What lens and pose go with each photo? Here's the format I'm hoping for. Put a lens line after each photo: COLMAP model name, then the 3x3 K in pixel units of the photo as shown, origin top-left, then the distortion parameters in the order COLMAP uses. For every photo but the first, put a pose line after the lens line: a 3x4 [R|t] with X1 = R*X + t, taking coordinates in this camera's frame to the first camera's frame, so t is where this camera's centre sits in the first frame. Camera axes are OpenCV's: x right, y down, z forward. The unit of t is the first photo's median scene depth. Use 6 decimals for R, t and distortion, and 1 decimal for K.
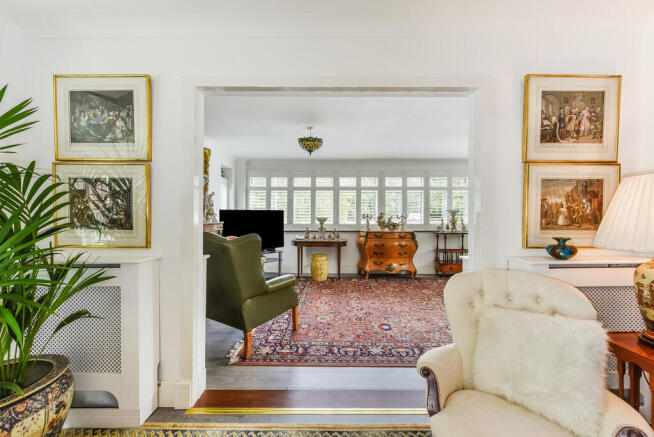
lens RADIAL K [[259.4, 0, 328.6], [0, 259.4, 217.7], [0, 0, 1]] dist [-0.000248, -0.000259]
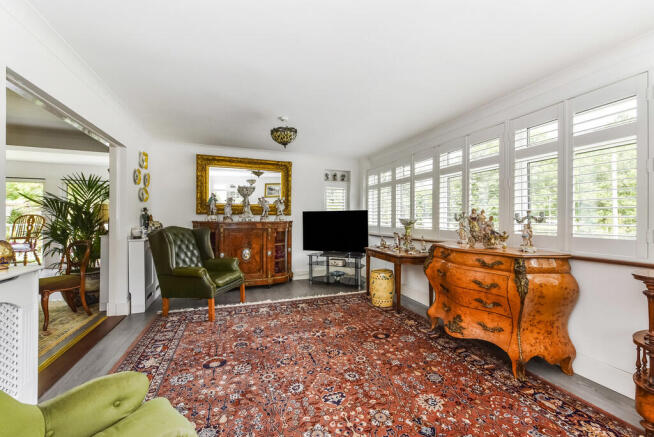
lens RADIAL K [[259.4, 0, 328.6], [0, 259.4, 217.7], [0, 0, 1]] dist [-0.000248, -0.000259]
pose [[0.348121, -0.003048, -0.937445, 0.794700], [-0.005985, 0.999967, -0.005474, 0.001991], [0.937431, 0.007516, 0.348091, 0.803367]]
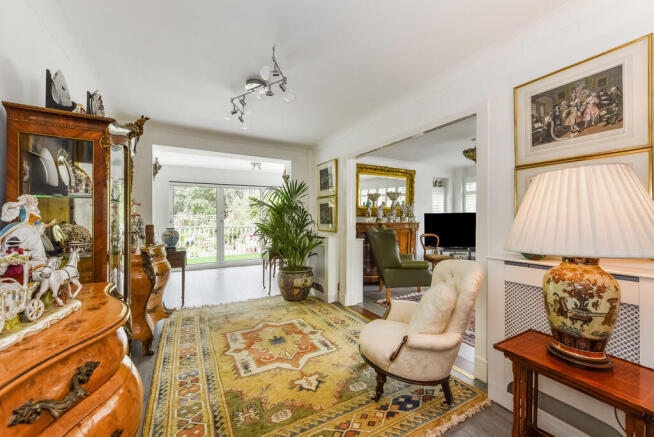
lens RADIAL K [[261.2, 0, 319.4], [0, 261.2, 218.3], [0, 0, 1]] dist [-0.000124, -0.000008]
pose [[0.461959, -0.005156, -0.886886, 0.585275], [-0.001026, 0.999979, -0.006348, 0.001815], [0.886901, 0.003843, 0.461944, -0.098202]]
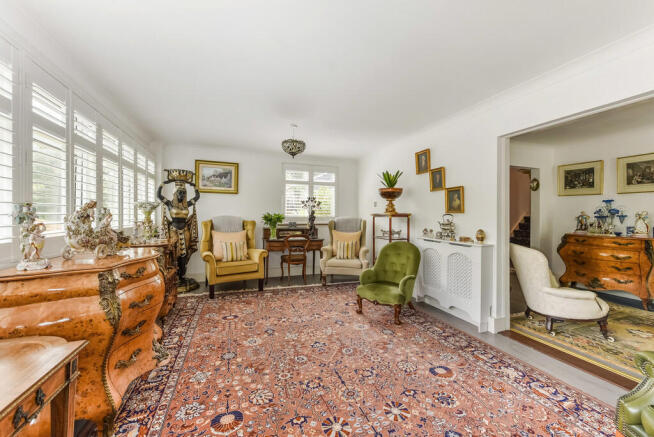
lens RADIAL K [[257.3, 0, 329.1], [0, 257.3, 216.5], [0, 0, 1]] dist [0.001660, -0.000140]
pose [[-0.346780, -0.005760, 0.937929, -0.257111], [-0.004306, 0.999980, 0.004549, -0.003005], [-0.937936, -0.002461, -0.346798, 1.178877]]
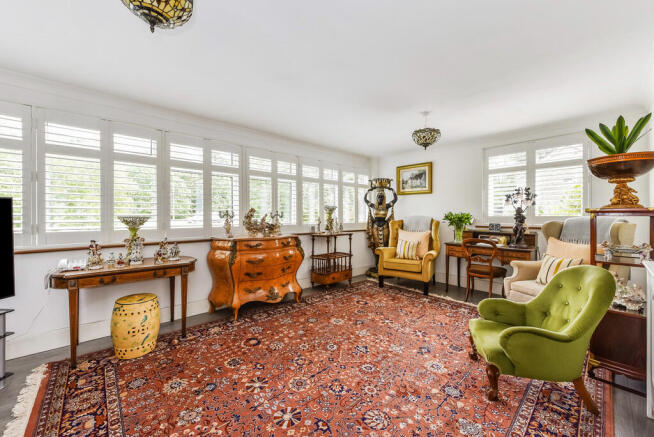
lens RADIAL K [[256.8, 0, 324.9], [0, 256.8, 218.4], [0, 0, 1]] dist [-0.000538, -0.000121]
pose [[0.735216, -0.011340, 0.677738, -0.127569], [0.005132, 0.999925, 0.011163, -0.001496], [-0.677813, -0.004729, 0.735219, 0.581758]]
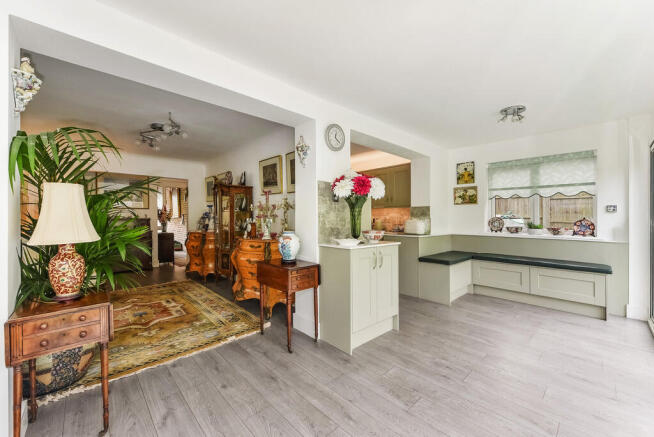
lens RADIAL K [[259.4, 0, 328.6], [0, 259.4, 217.7], [0, 0, 1]] dist [-0.000248, -0.000259]
pose [[-0.689312, -0.000982, 0.724464, -1.161462], [-0.001111, 0.999999, 0.000298, -0.003217], [-0.724464, -0.000600, -0.689313, 0.268701]]
